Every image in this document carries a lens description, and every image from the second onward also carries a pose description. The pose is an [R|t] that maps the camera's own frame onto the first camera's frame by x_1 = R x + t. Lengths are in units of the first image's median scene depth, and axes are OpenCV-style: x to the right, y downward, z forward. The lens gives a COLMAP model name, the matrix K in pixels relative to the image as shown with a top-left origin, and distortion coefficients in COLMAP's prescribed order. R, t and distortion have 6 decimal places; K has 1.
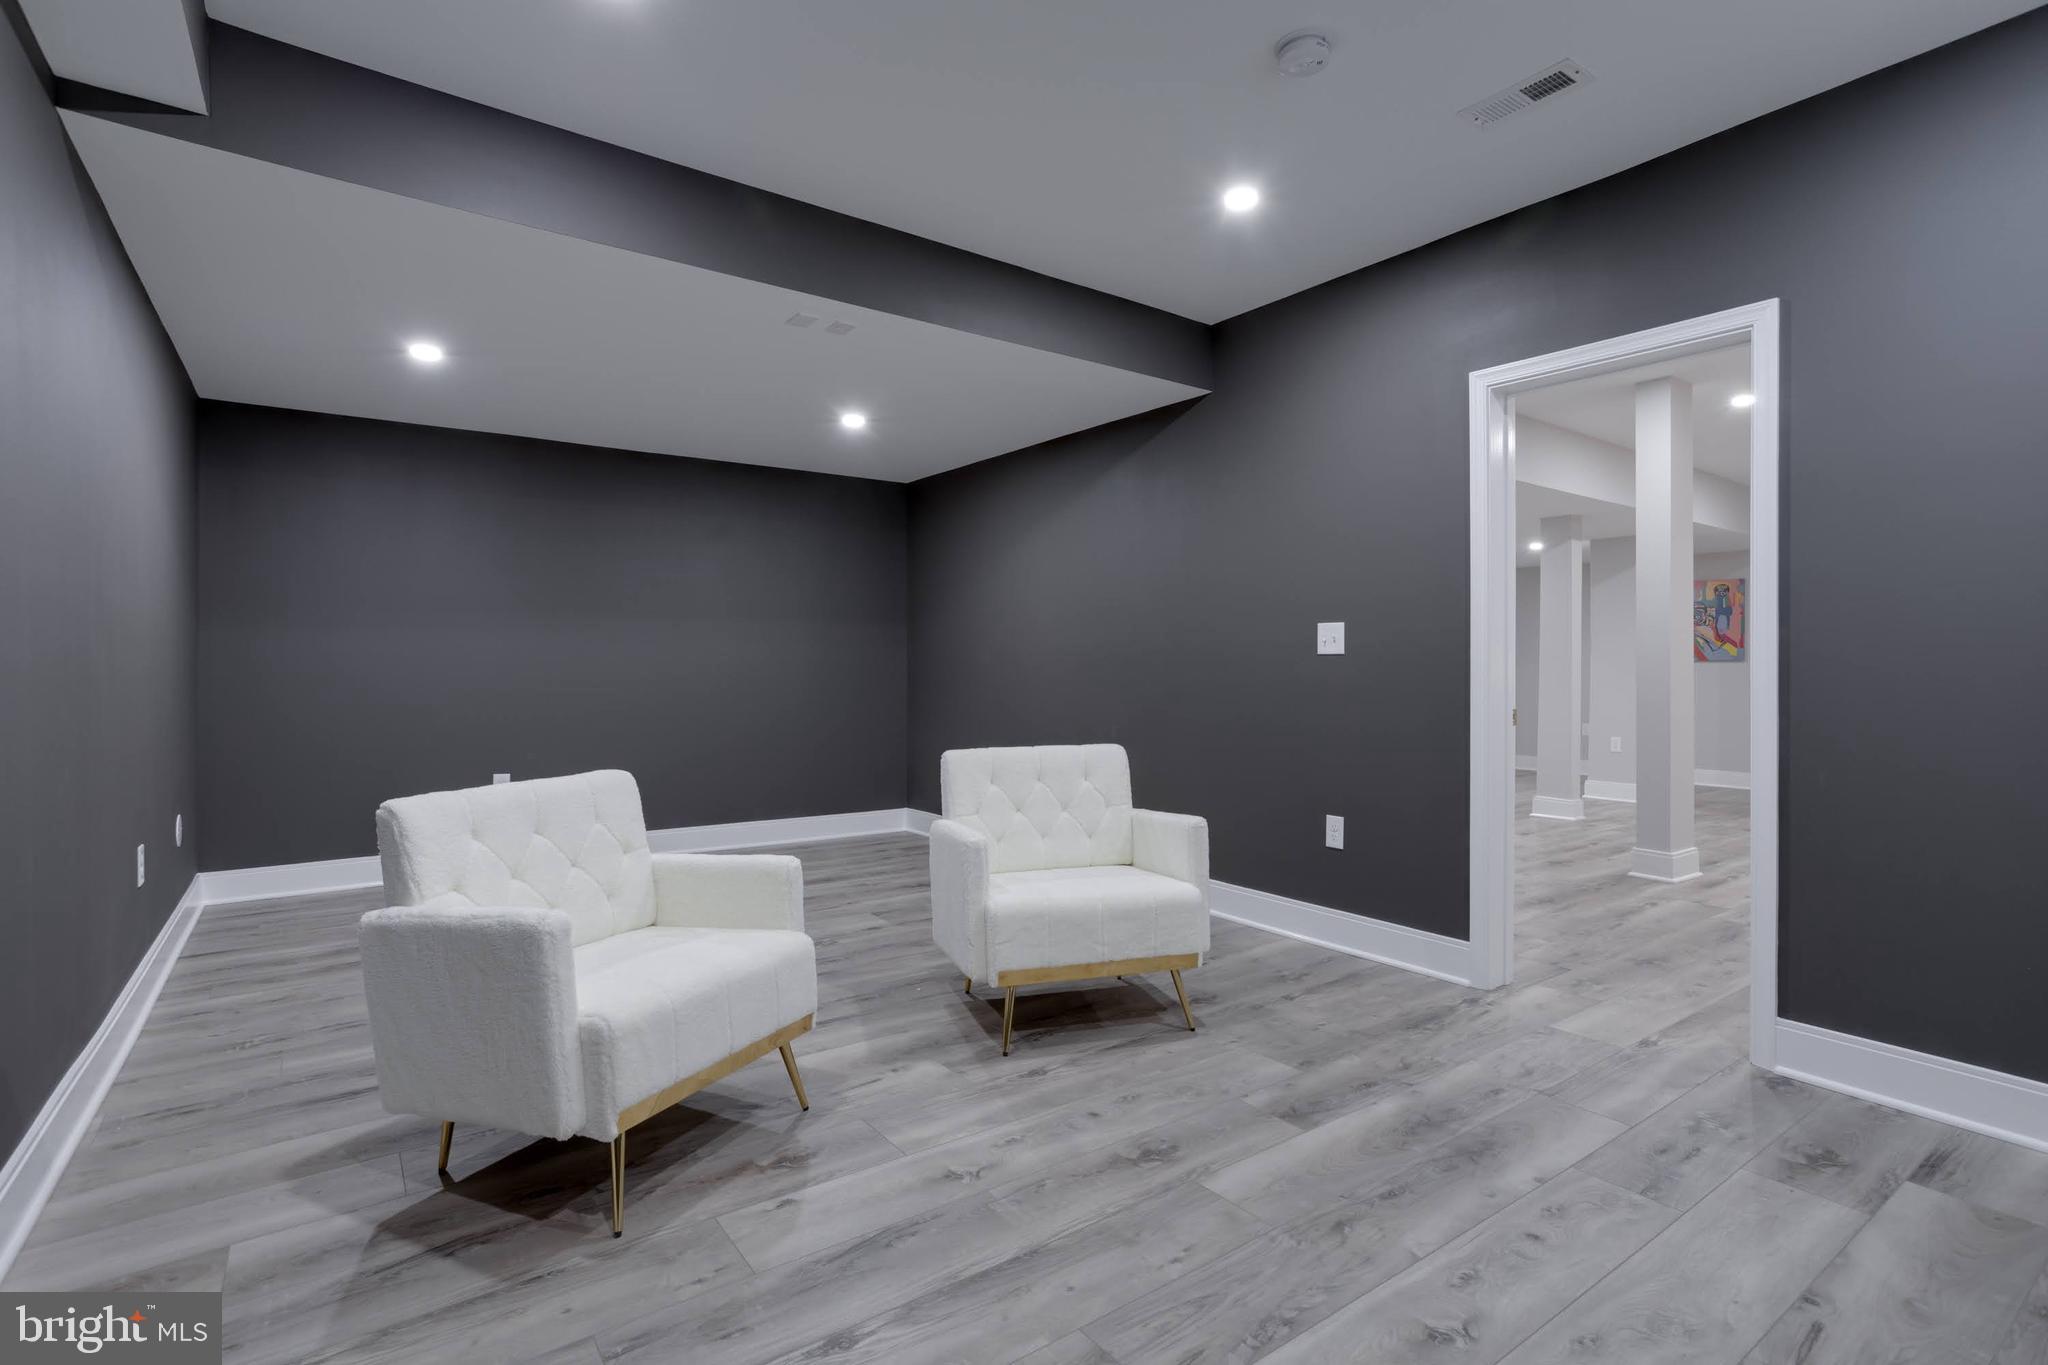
lens RADIAL K [[980.0, 0, 1053.8], [0, 980.0, 666.2], [0, 0, 1]] dist [-0.050700, 0.037814]
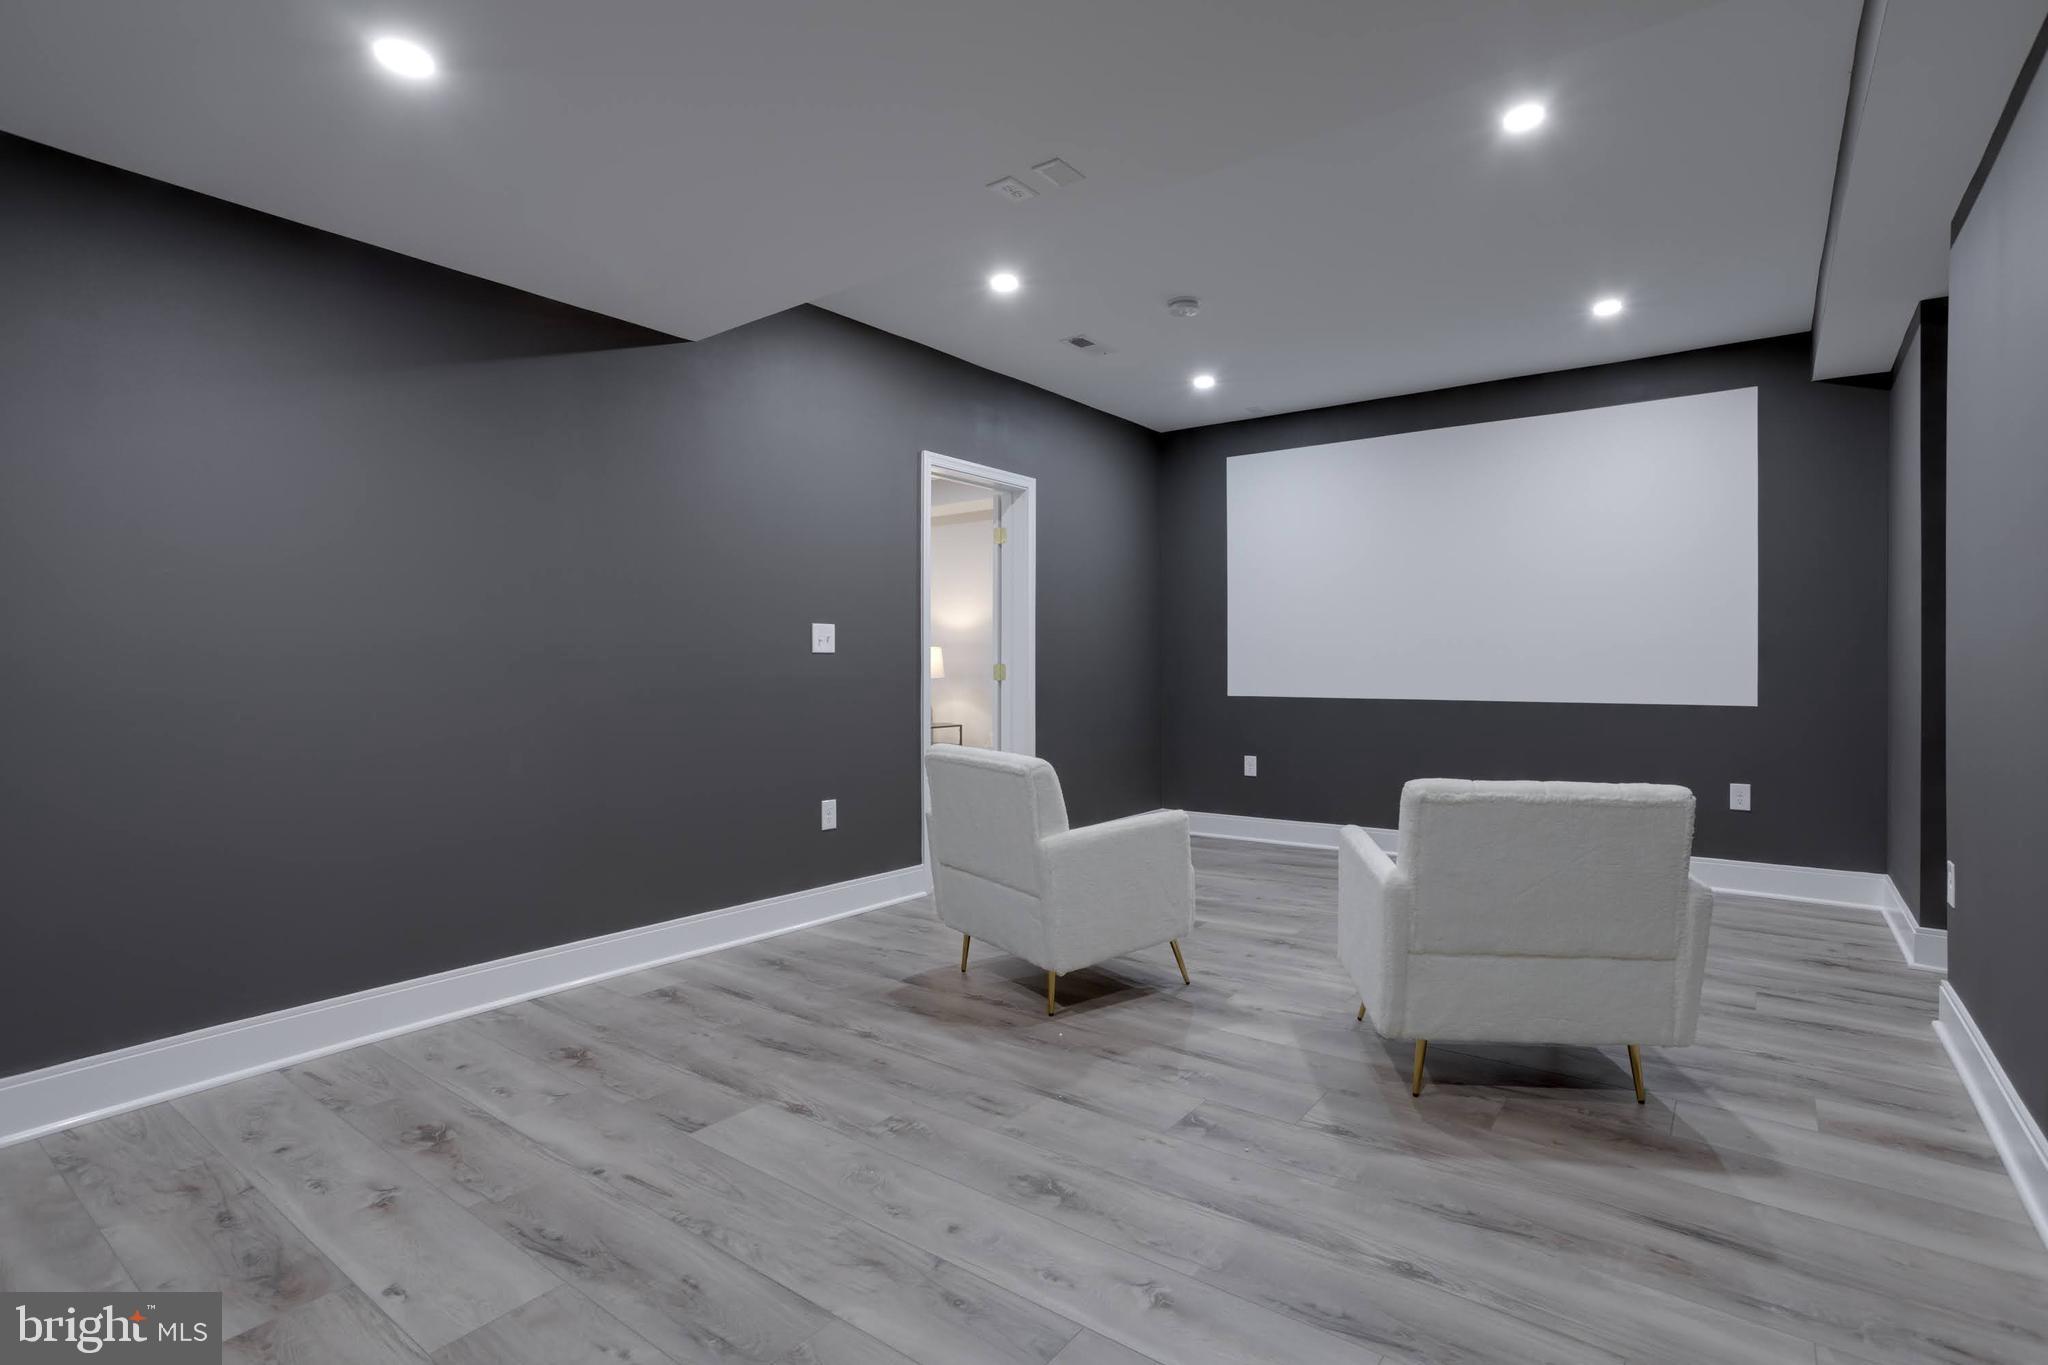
lens RADIAL K [[996.5, 0, 1019.2], [0, 996.5, 664.7], [0, 0, 1]] dist [-0.051740, 0.034561]
pose [[-0.278704, 0.002689, 0.960373, -1.095864], [0.001637, 0.999996, -0.002325, 0.006743], [-0.960376, 0.000924, -0.278707, 1.442766]]
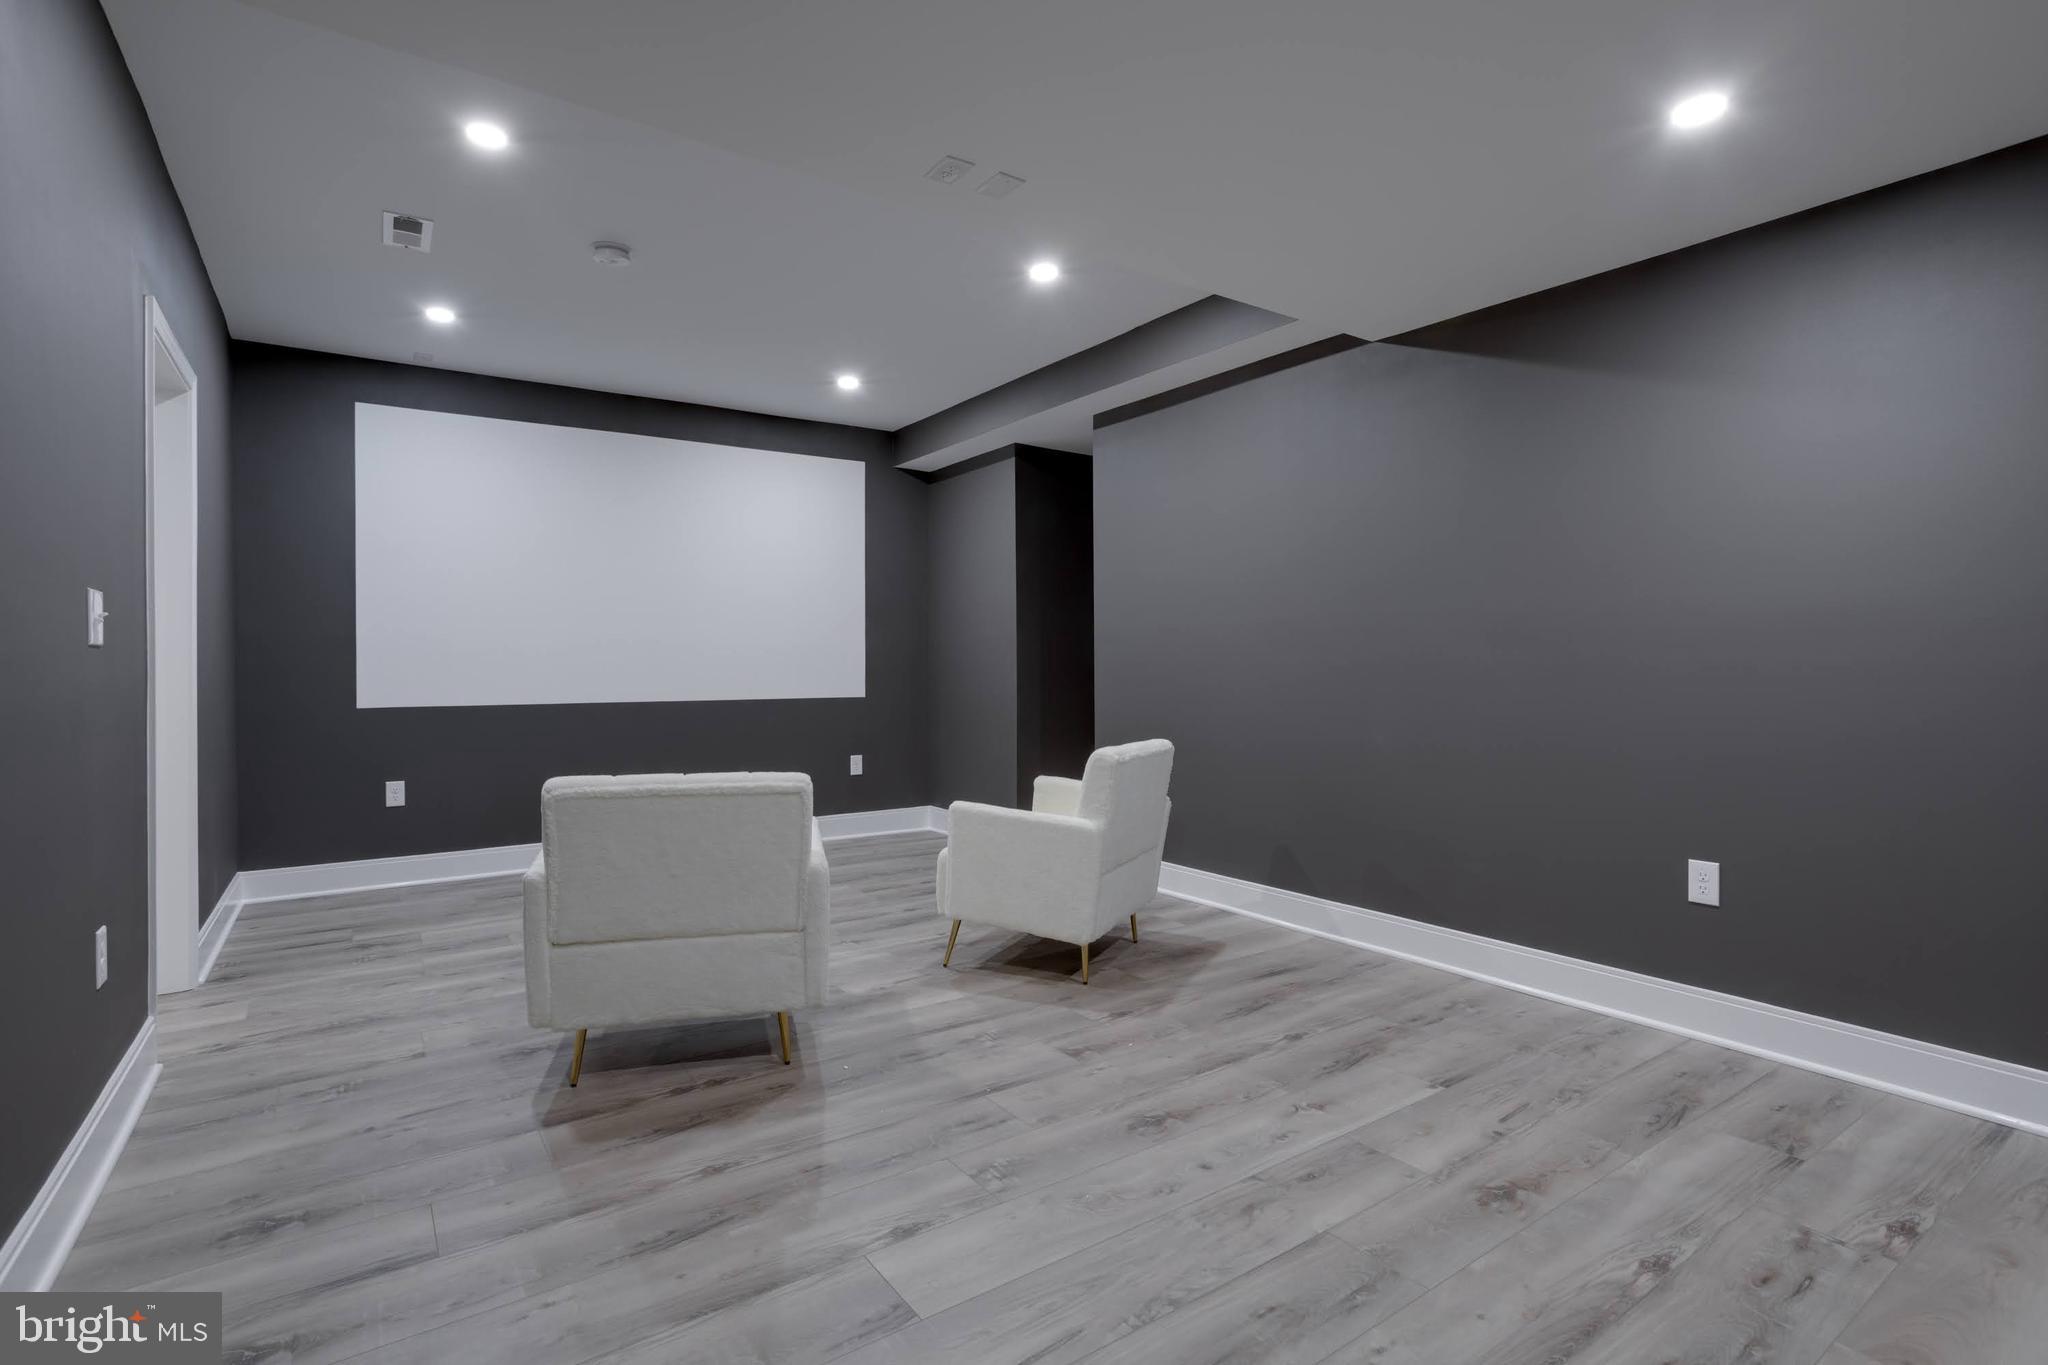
lens RADIAL K [[980.0, 0, 1053.8], [0, 980.0, 666.2], [0, 0, 1]] dist [-0.050700, 0.037814]
pose [[-0.999847, 0.002252, 0.017327, -0.366274], [0.002251, 0.999997, -0.000097, 0.001088], [-0.017328, -0.000058, -0.999850, 2.028233]]
